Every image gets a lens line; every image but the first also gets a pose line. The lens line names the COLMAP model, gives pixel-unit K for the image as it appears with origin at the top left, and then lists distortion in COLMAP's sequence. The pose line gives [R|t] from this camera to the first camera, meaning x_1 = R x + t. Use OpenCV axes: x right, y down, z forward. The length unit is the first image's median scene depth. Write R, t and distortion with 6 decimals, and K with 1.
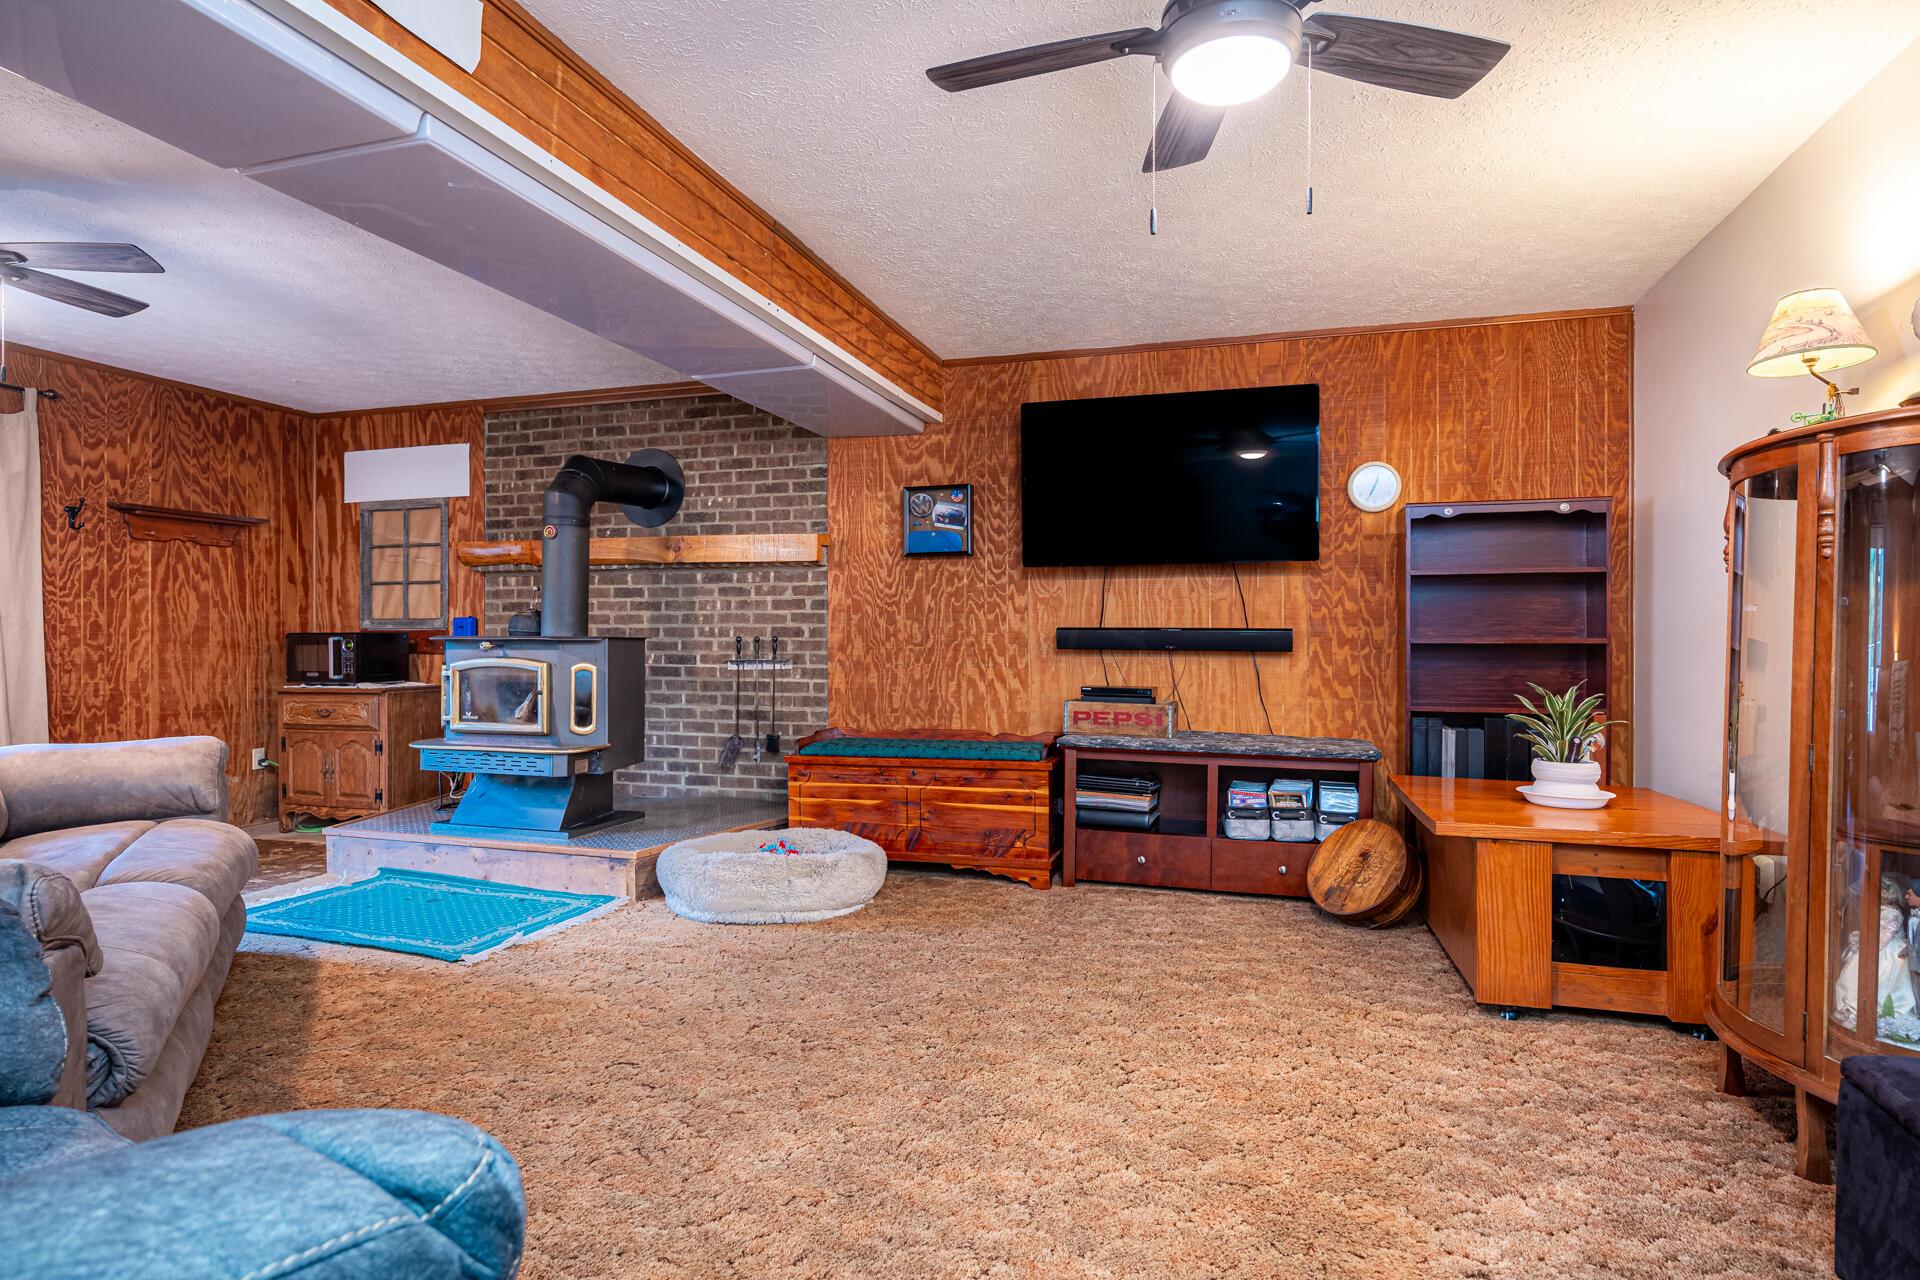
lens RADIAL K [[952.5, 0, 964.8], [0, 952.5, 641.4], [0, 0, 1]] dist [-0.003978, 0.000133]
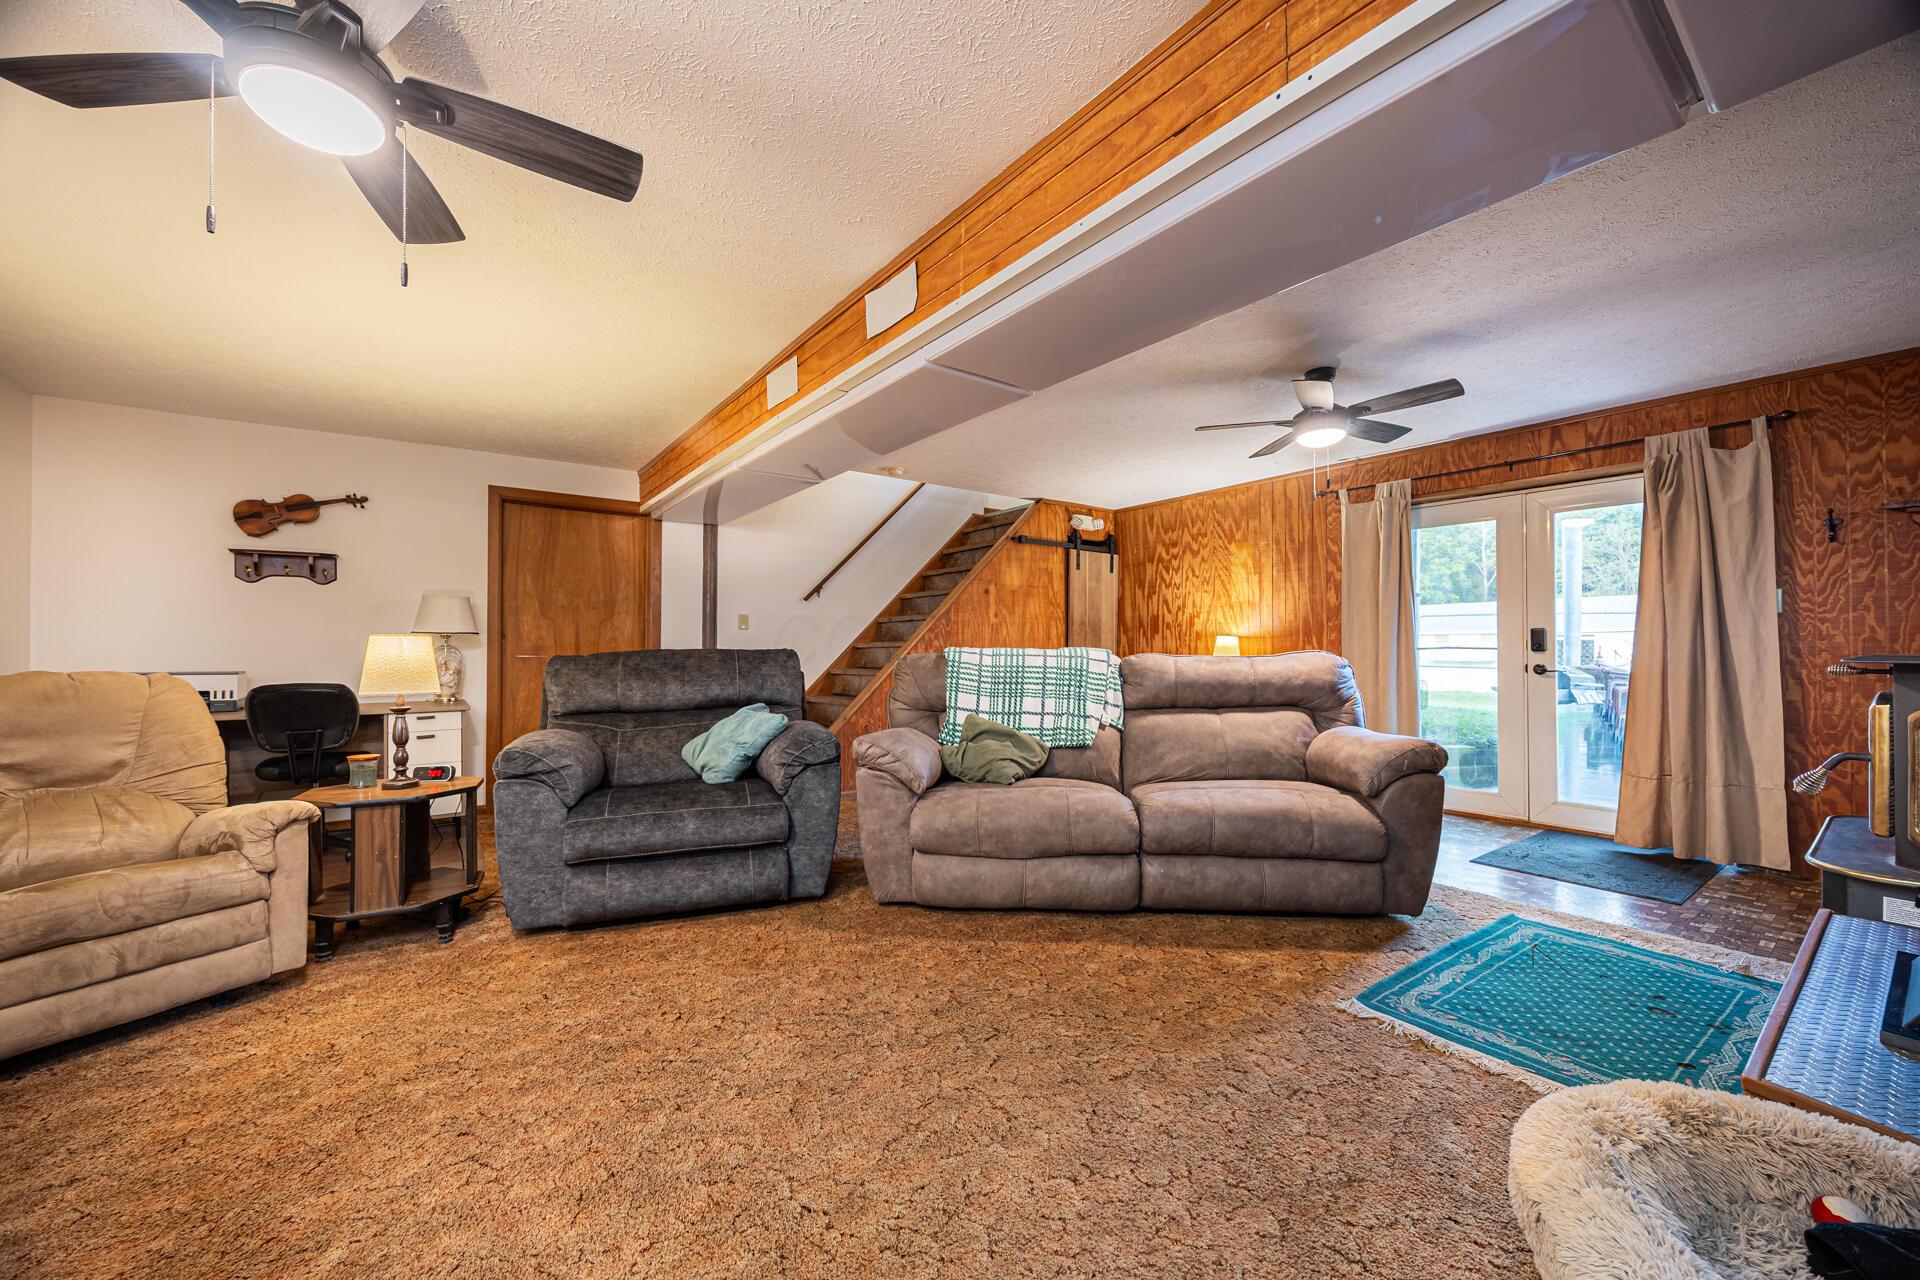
lens RADIAL K [[747.0, 0, 973.3], [0, 747.0, 643.0], [0, 0, 1]] dist [0.001922, -0.000996]
pose [[-0.580709, -0.009994, -0.814050, 0.176219], [-0.004071, 0.999948, -0.009372, -0.004943], [0.814101, -0.002129, -0.580720, 0.696484]]
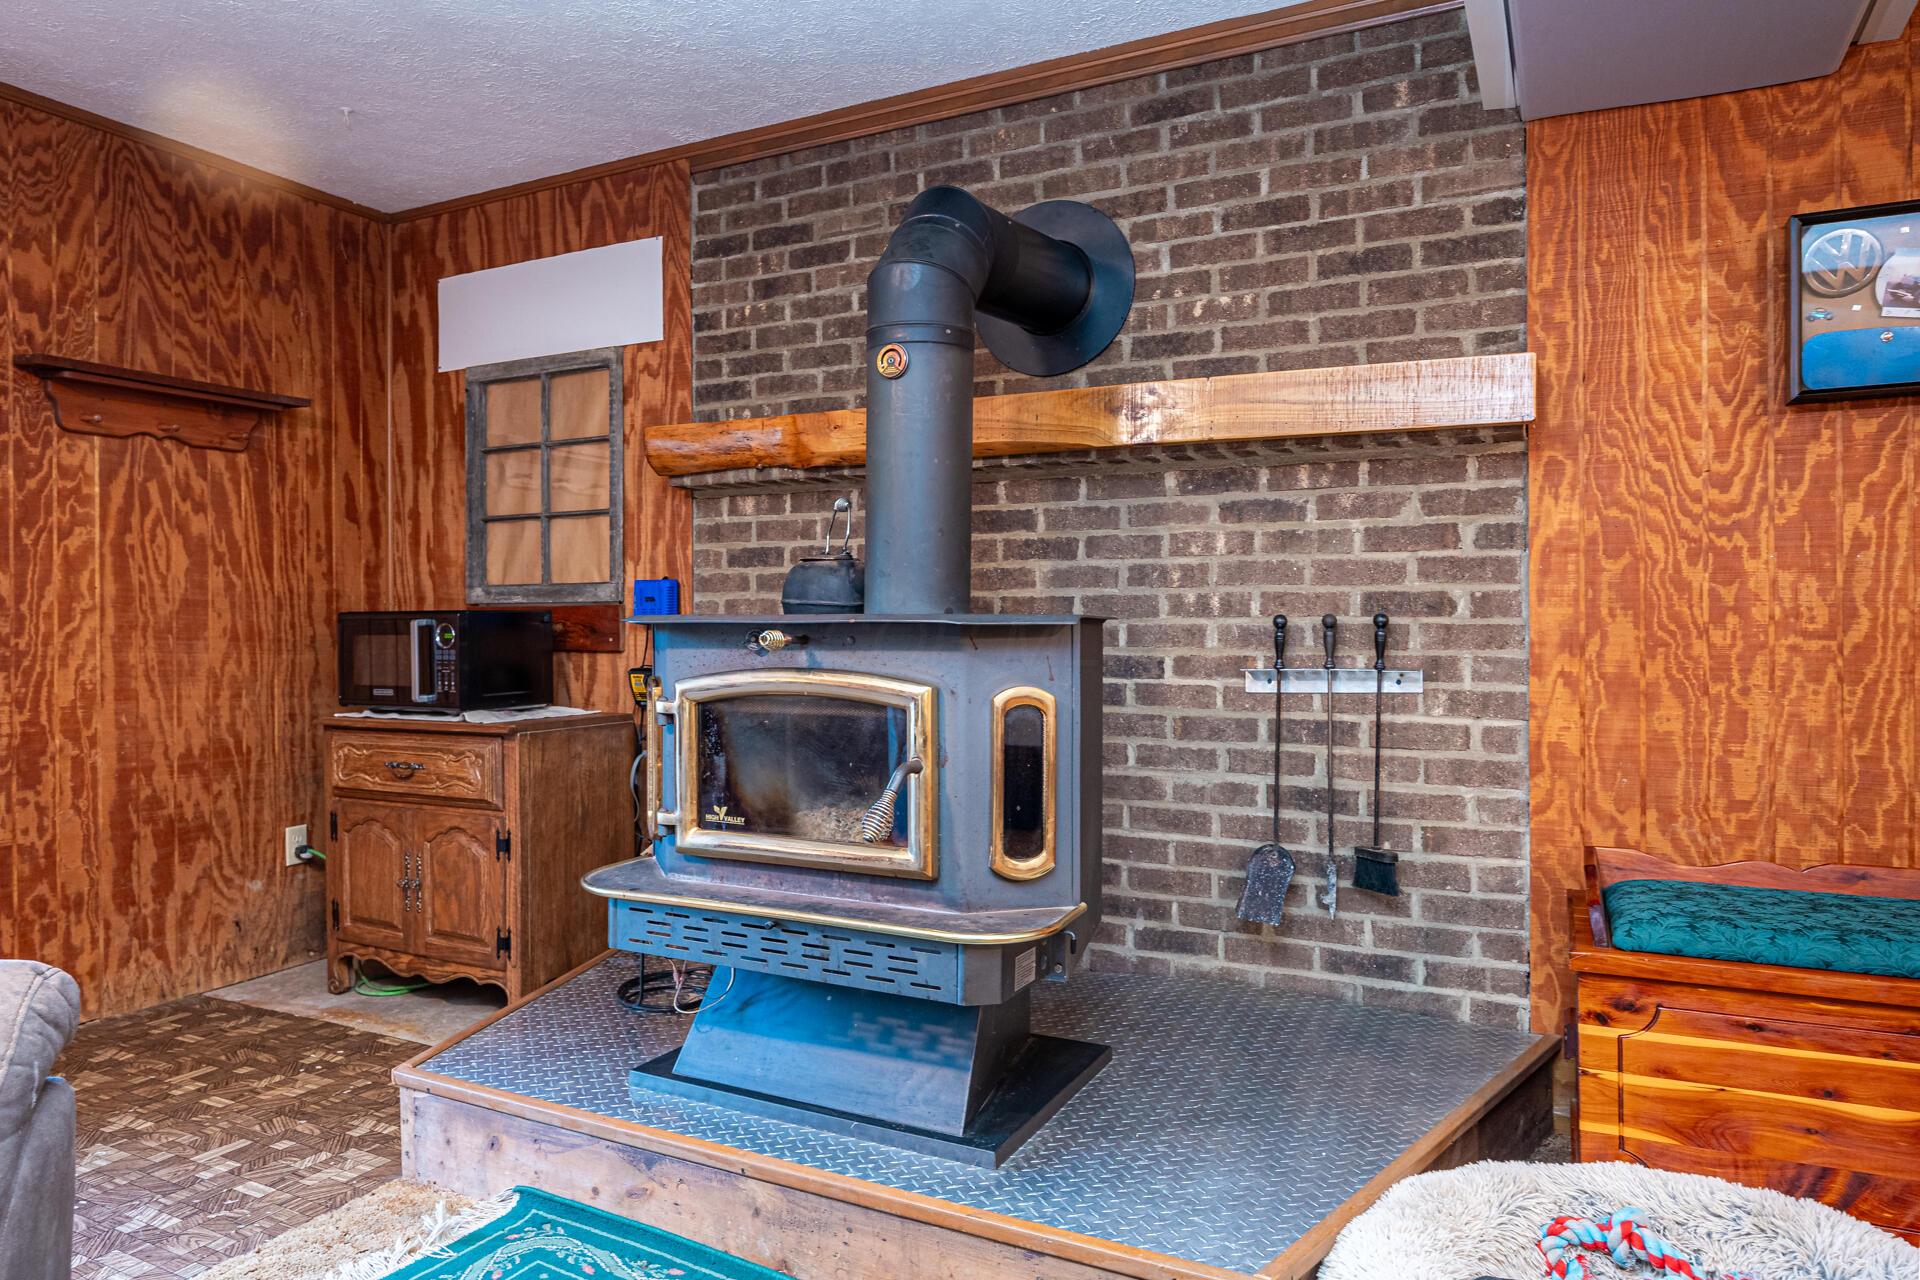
lens RADIAL K [[1200.4, 0, 952.5], [0, 1200.4, 627.9], [0, 0, 1]] dist [-0.004896, 0.000970]
pose [[0.984357, -0.002065, -0.176175, -0.290403], [0.002841, 0.999987, 0.004152, -0.002066], [0.176164, -0.004588, 0.984350, 0.450037]]
